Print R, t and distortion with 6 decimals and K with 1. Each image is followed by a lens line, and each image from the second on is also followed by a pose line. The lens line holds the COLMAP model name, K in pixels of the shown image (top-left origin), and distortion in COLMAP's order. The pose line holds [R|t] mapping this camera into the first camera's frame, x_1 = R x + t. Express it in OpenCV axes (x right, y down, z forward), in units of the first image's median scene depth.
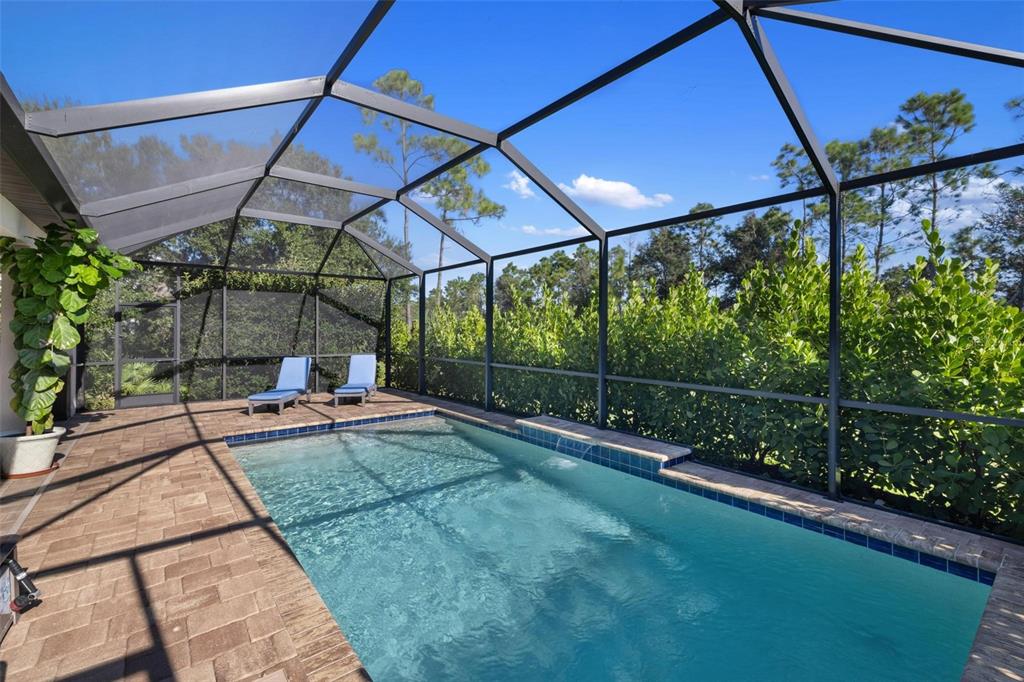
lens RADIAL K [[444.6, 0, 515.1], [0, 444.6, 328.6], [0, 0, 1]] dist [0.001398, 0.000418]
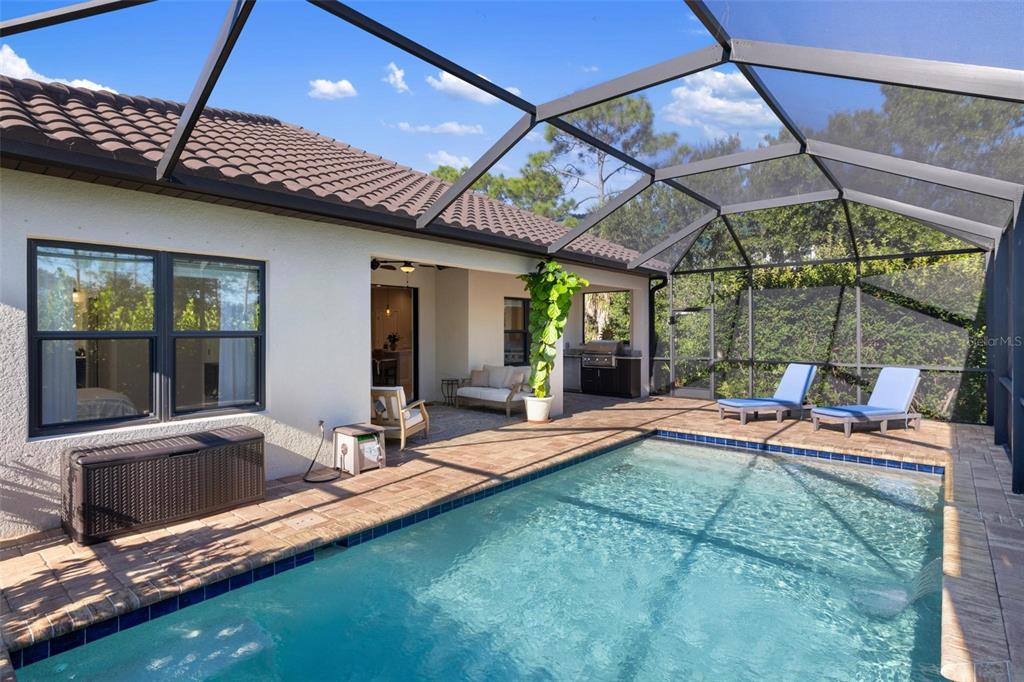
lens RADIAL K [[520.0, 0, 515.5], [0, 520.0, 330.6], [0, 0, 1]] dist [-0.001274, 0.000175]
pose [[0.199546, -0.001669, -0.979887, 0.362698], [0.002320, 0.999997, -0.001231, 0.001581], [0.979886, -0.002027, 0.199549, 0.285817]]
